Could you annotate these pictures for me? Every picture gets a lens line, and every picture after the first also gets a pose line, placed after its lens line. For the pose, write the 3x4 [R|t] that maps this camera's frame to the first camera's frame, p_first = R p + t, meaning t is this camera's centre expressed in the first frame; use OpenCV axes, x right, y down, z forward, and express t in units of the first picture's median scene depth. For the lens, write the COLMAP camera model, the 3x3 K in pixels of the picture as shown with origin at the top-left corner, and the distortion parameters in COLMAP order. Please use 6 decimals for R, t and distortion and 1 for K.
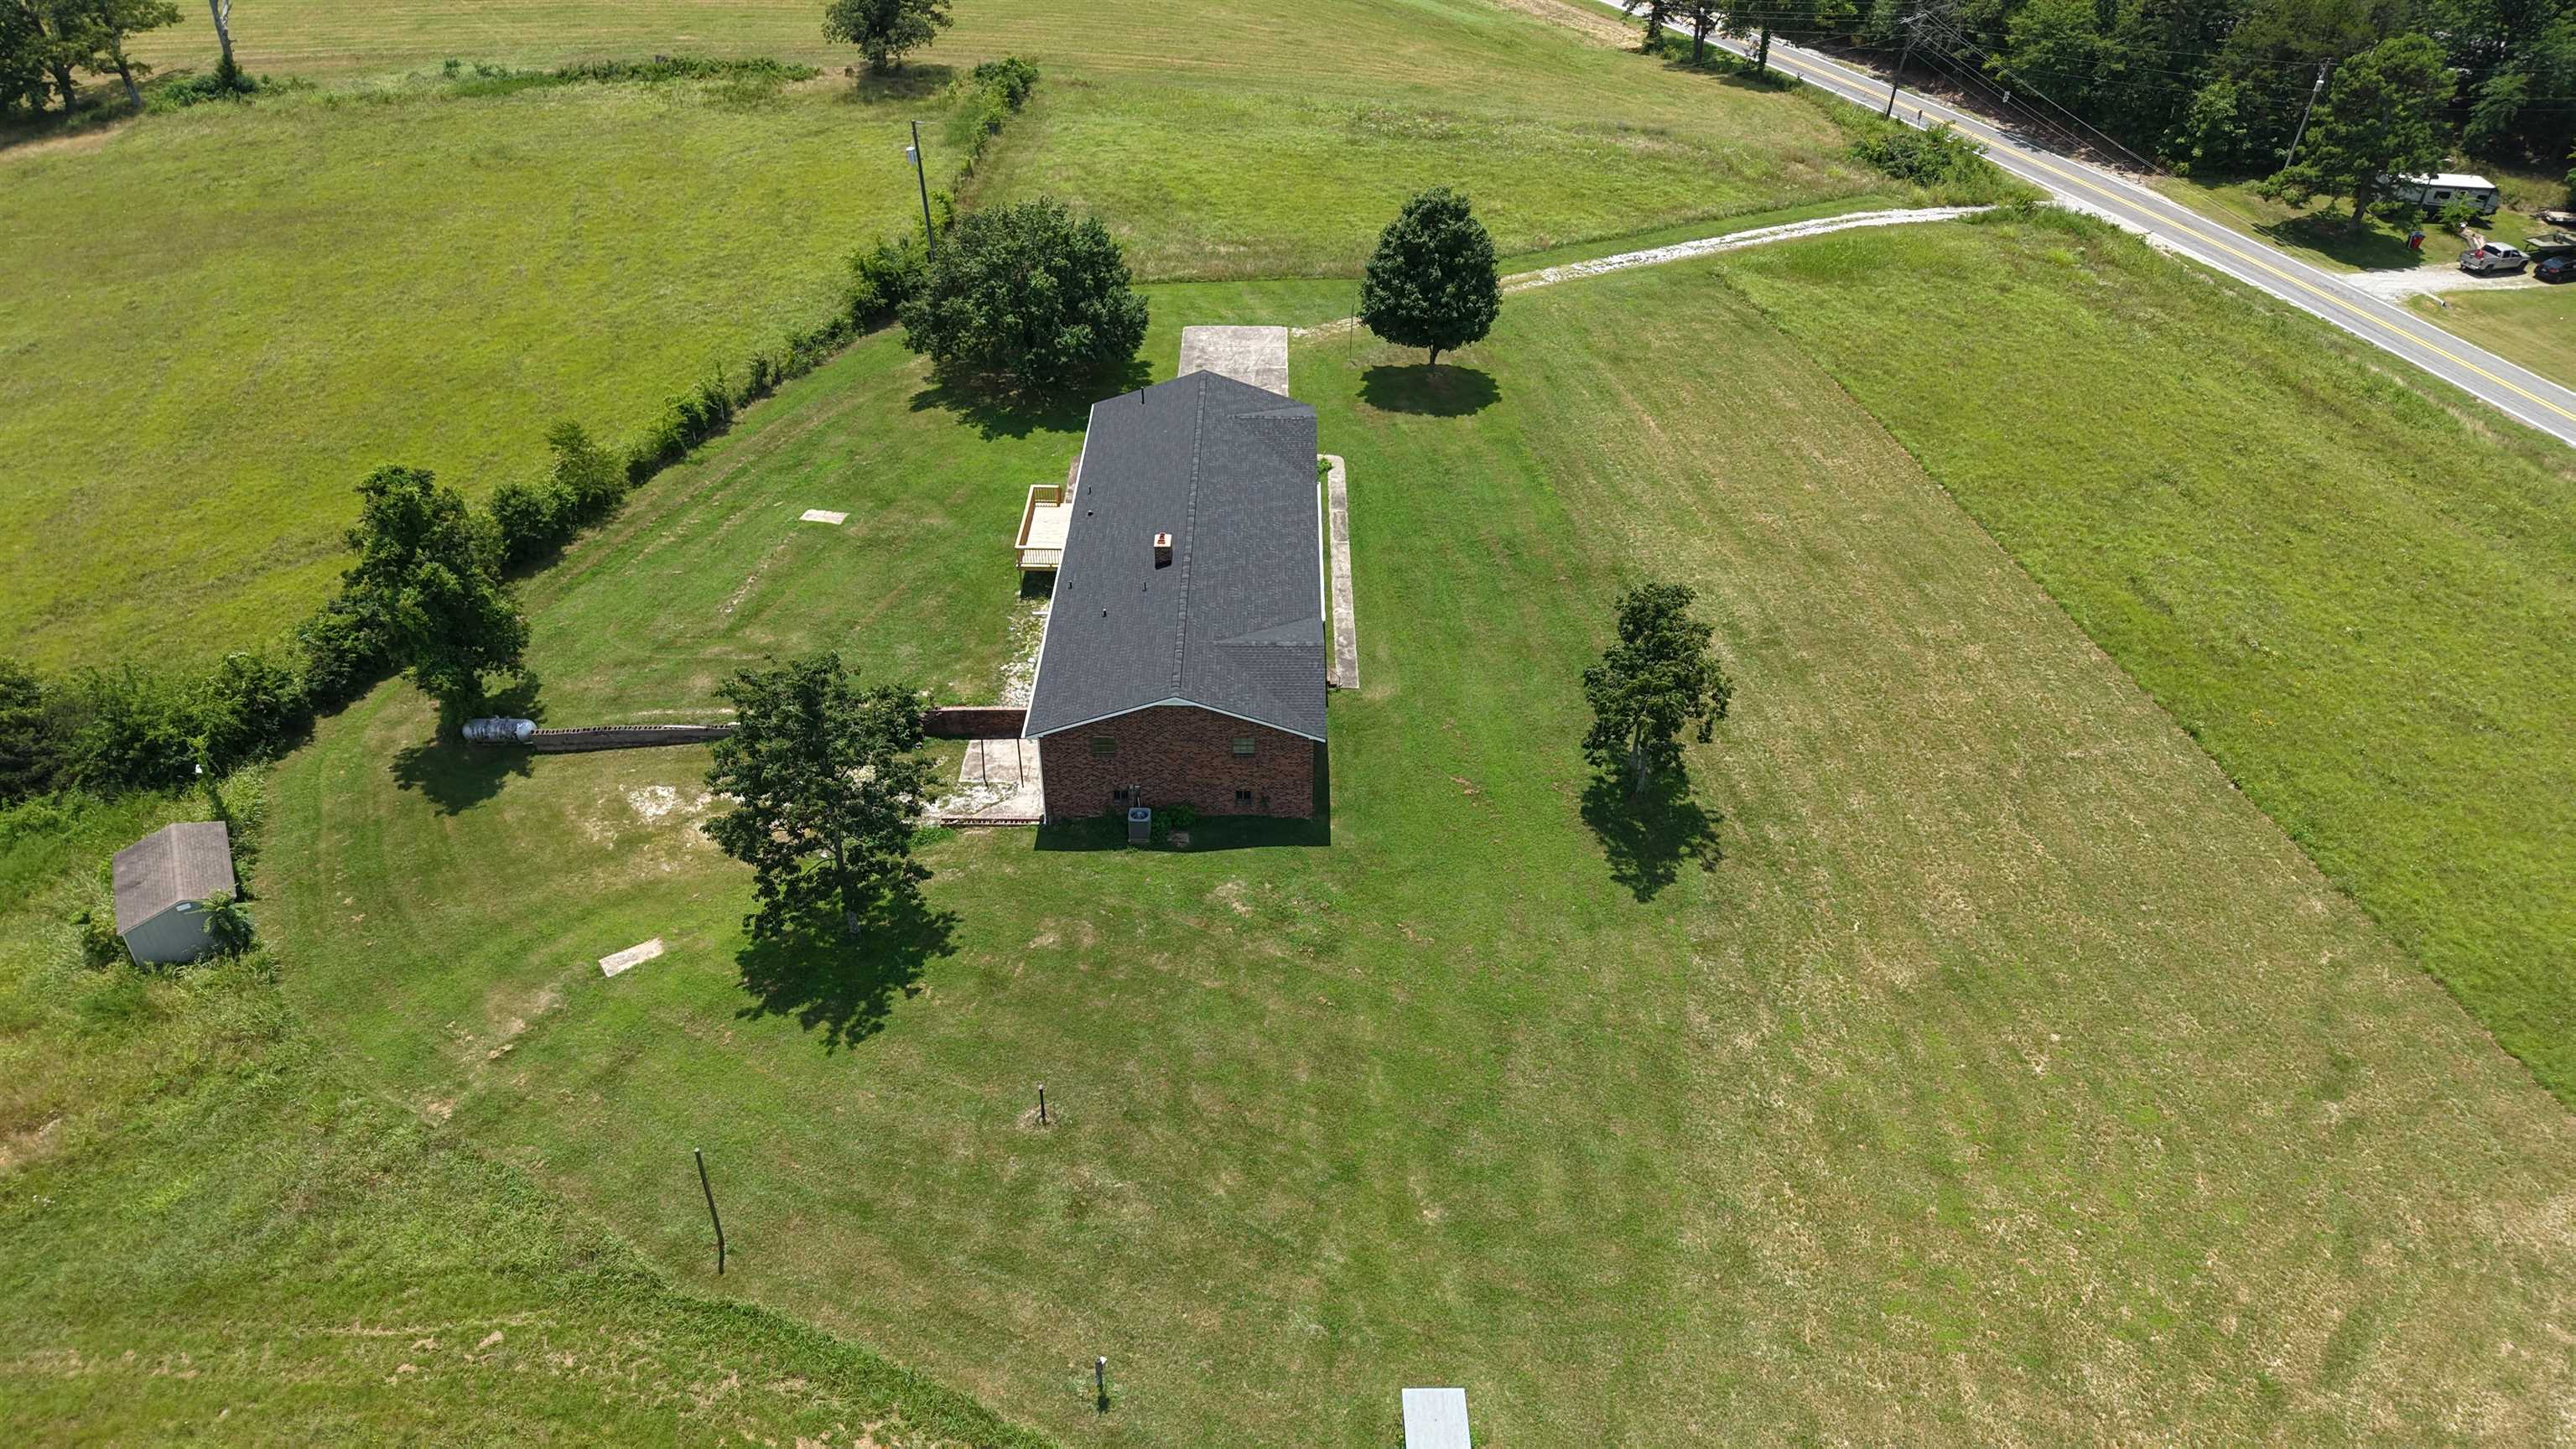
lens RADIAL K [[1728.7, 0, 1270.6], [0, 1728.7, 718.4], [0, 0, 1]] dist [0.048074, -0.069648]
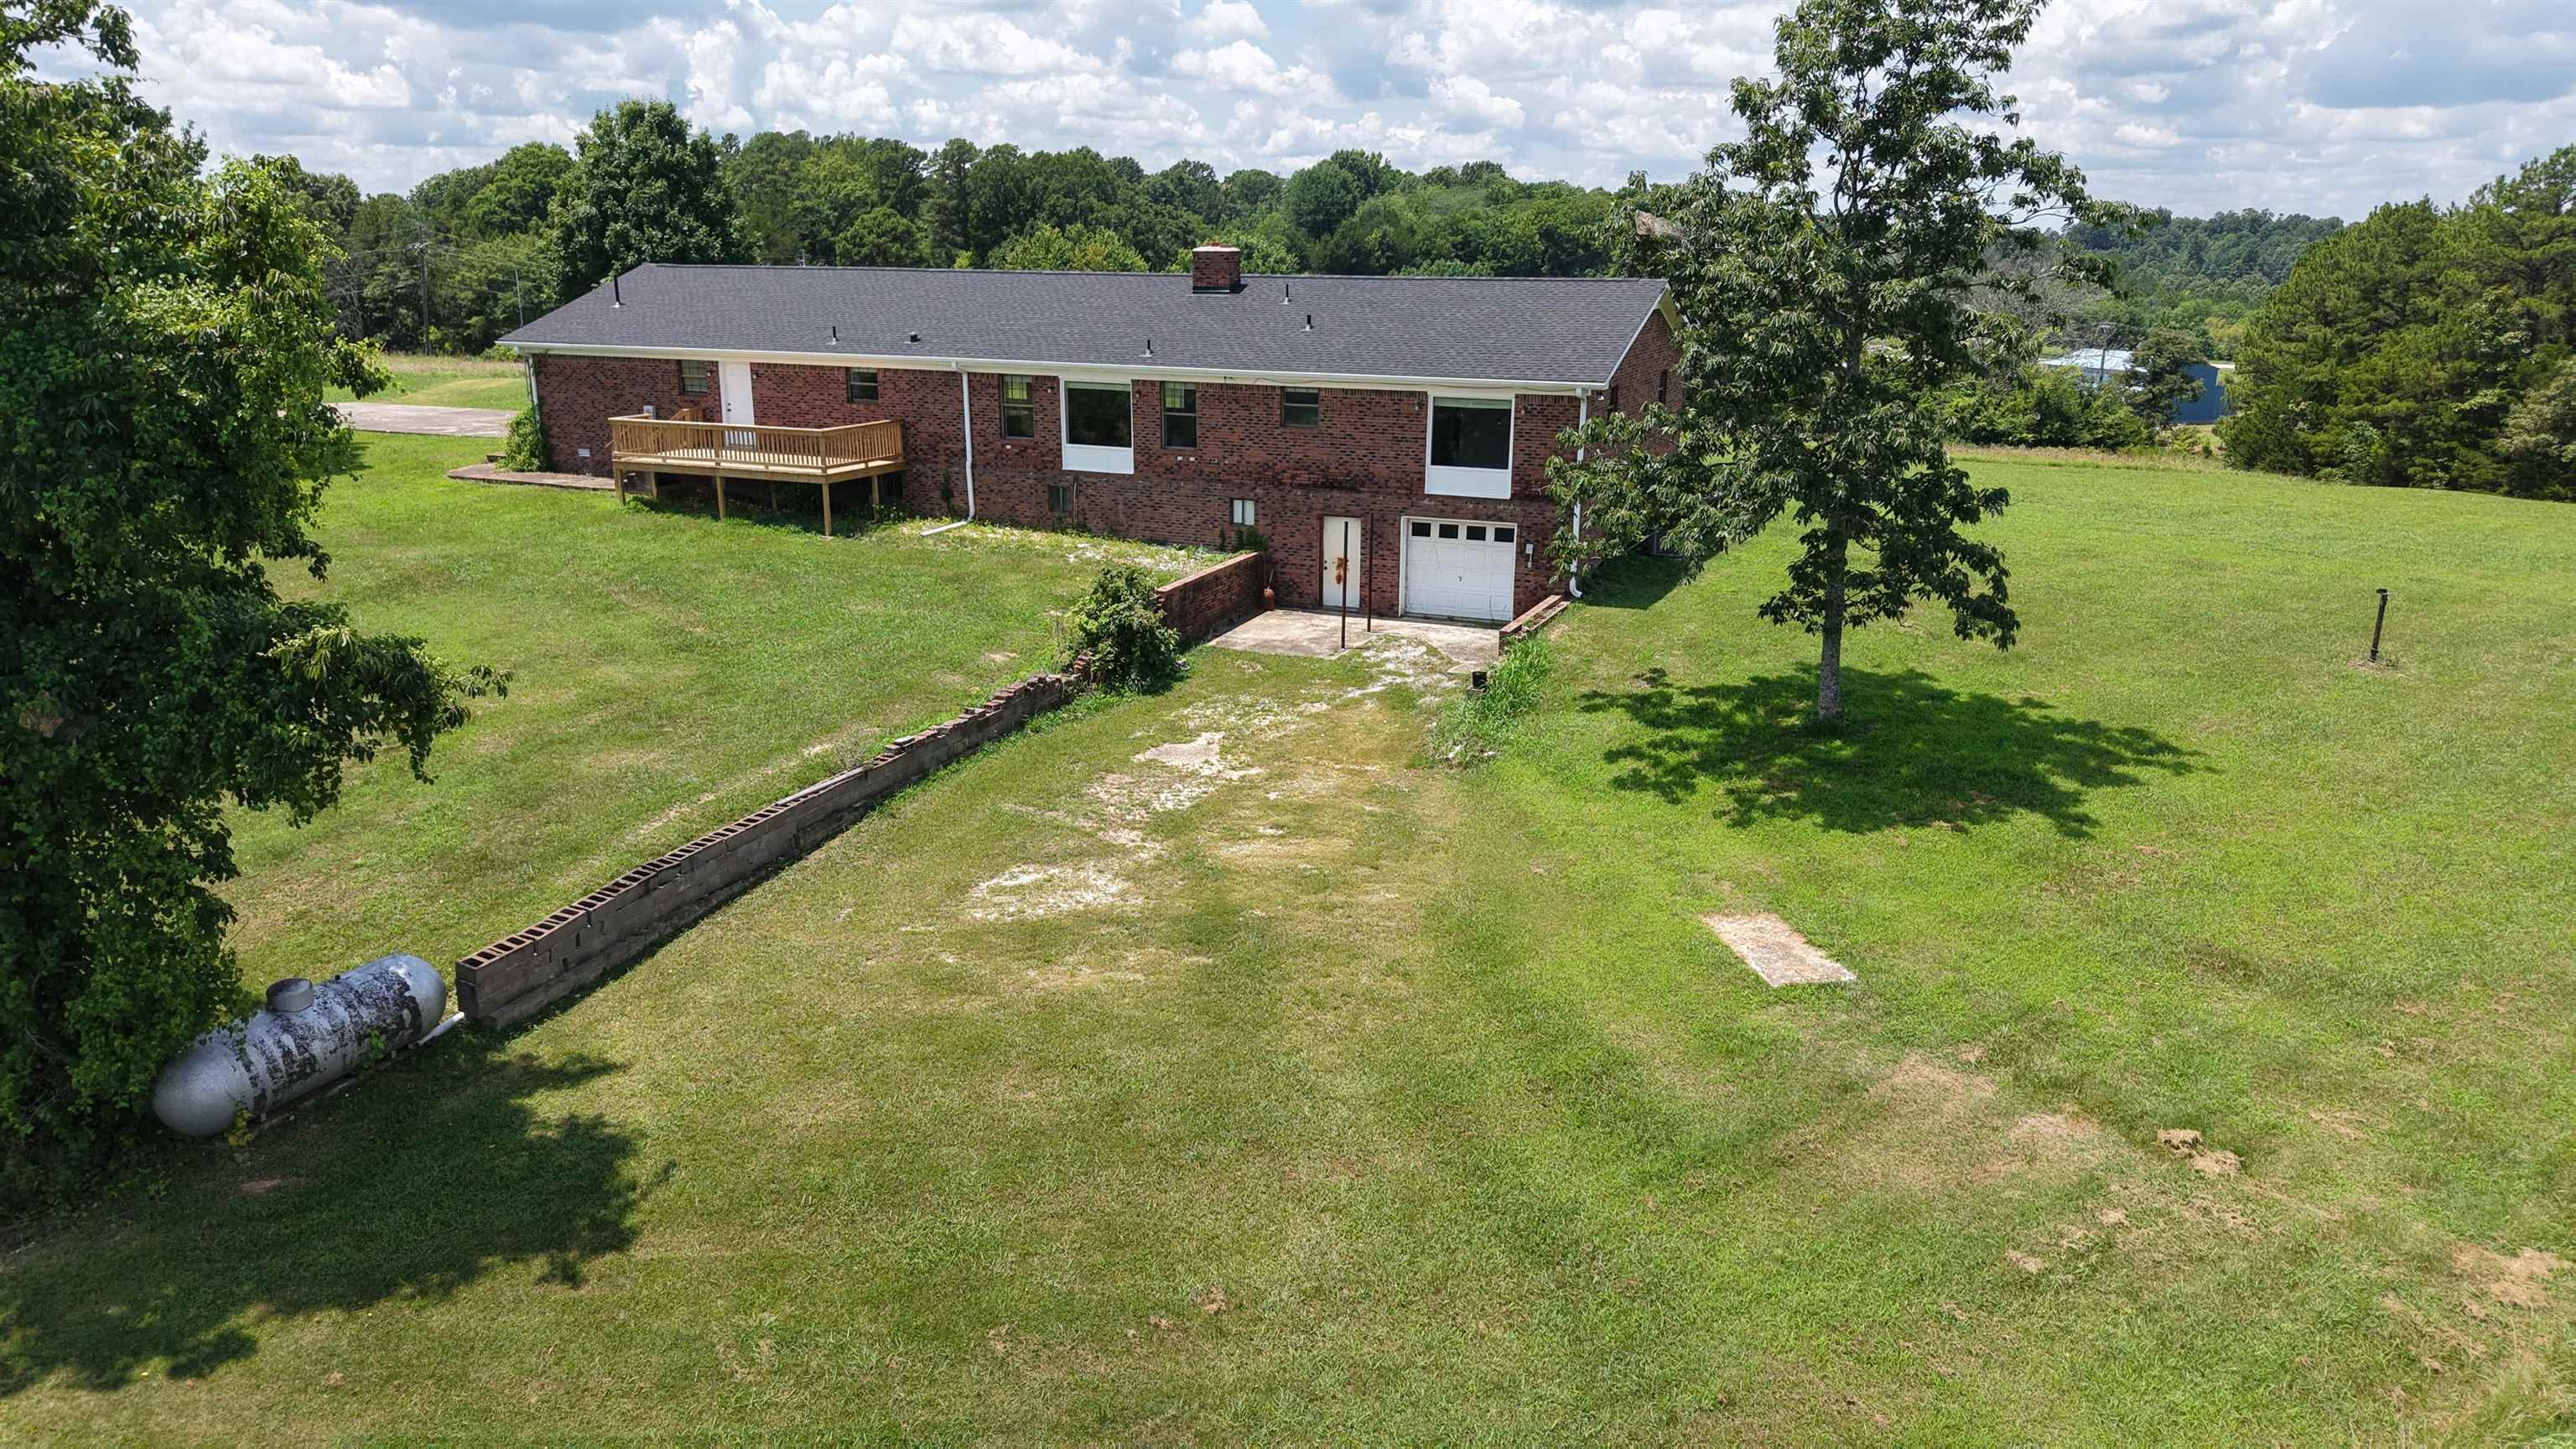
lens RADIAL K [[1712.7, 0, 1288.0], [0, 1712.7, 724.5], [0, 0, 1]] dist [0.062039, -0.070156]
pose [[0.389368, -0.249124, 0.886752, -0.638297], [0.514693, 0.857246, 0.014835, 0.039408], [-0.763861, 0.450629, 0.462007, 0.815274]]
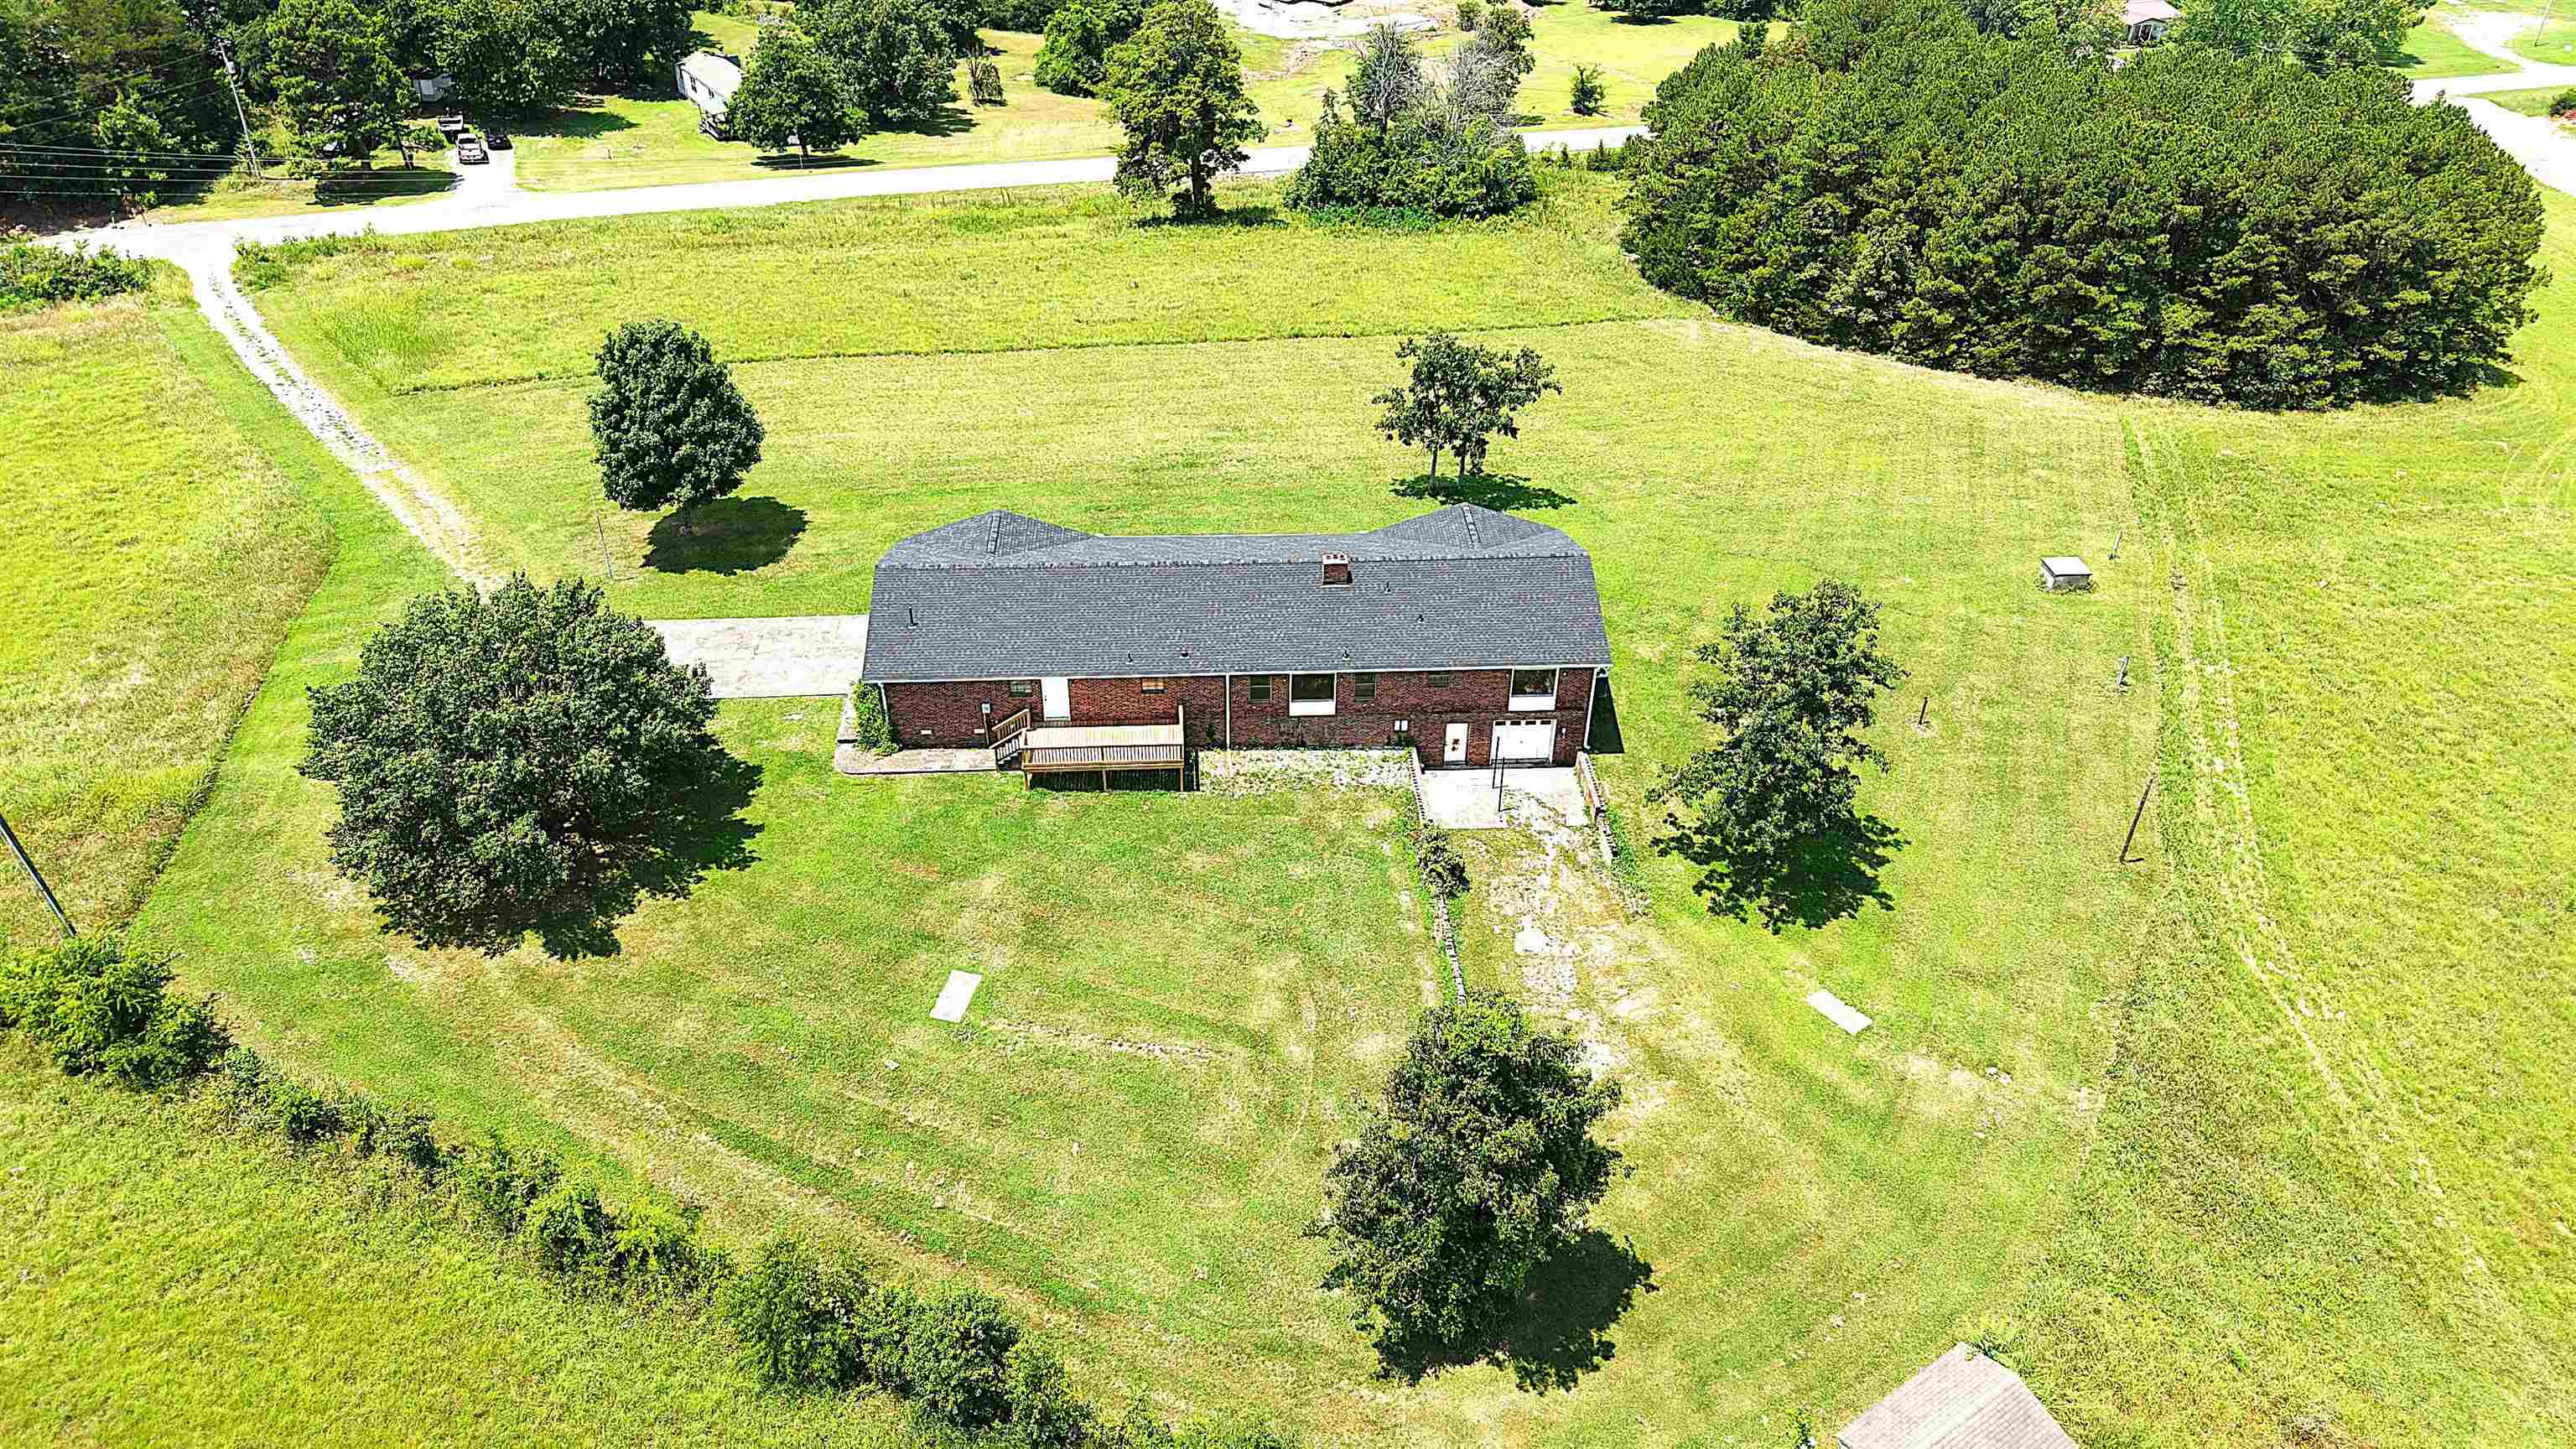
lens RADIAL K [[1728.7, 0, 1270.6], [0, 1728.7, 718.4], [0, 0, 1]] dist [0.048074, -0.069648]
pose [[-0.057345, -0.572133, 0.818153, -0.962468], [0.557603, 0.661414, 0.501608, -0.584566], [-0.828125, 0.484970, 0.281094, 0.828782]]
